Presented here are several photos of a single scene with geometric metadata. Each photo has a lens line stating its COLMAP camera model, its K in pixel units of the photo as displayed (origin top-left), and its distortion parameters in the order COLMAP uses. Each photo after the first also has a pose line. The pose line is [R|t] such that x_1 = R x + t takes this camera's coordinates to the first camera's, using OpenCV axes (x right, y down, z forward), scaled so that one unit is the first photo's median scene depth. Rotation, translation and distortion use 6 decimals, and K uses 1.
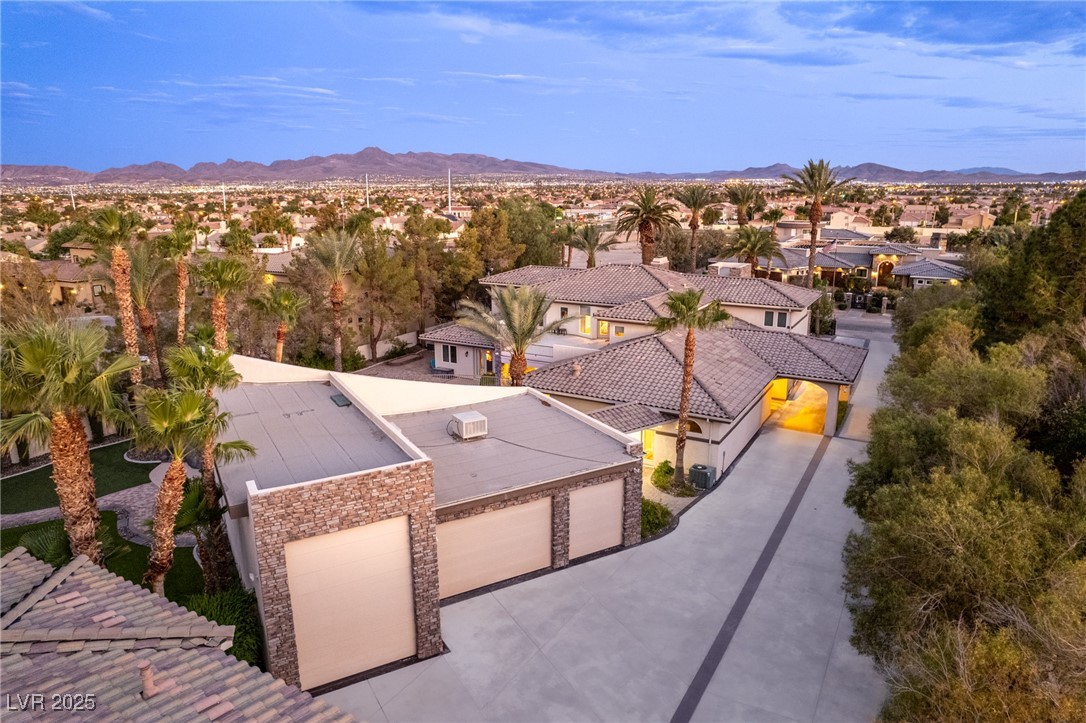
lens RADIAL K [[661.4, 0, 543.0], [0, 661.4, 361.5], [0, 0, 1]] dist [-0.066223, 0.048205]
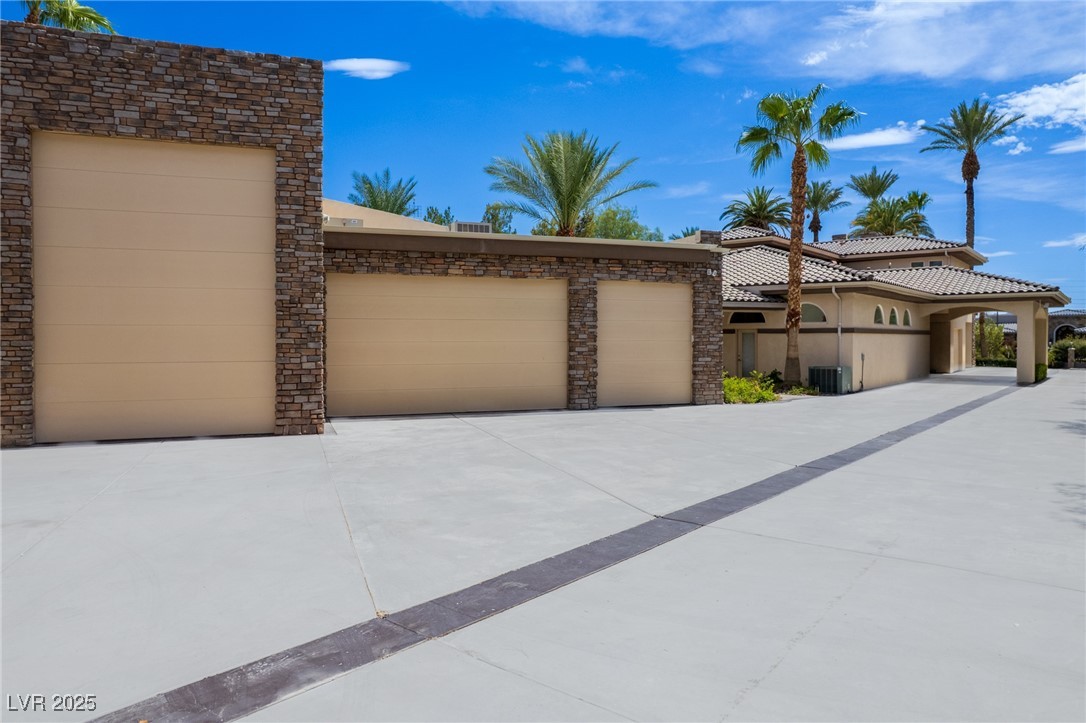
lens RADIAL K [[661.4, 0, 543.0], [0, 661.4, 361.5], [0, 0, 1]] dist [-0.066223, 0.048205]
pose [[0.983286, 0.005035, -0.182000, 0.126659], [-0.042606, 0.978226, -0.203122, 0.496500], [0.177015, 0.207481, 0.962090, 0.504754]]
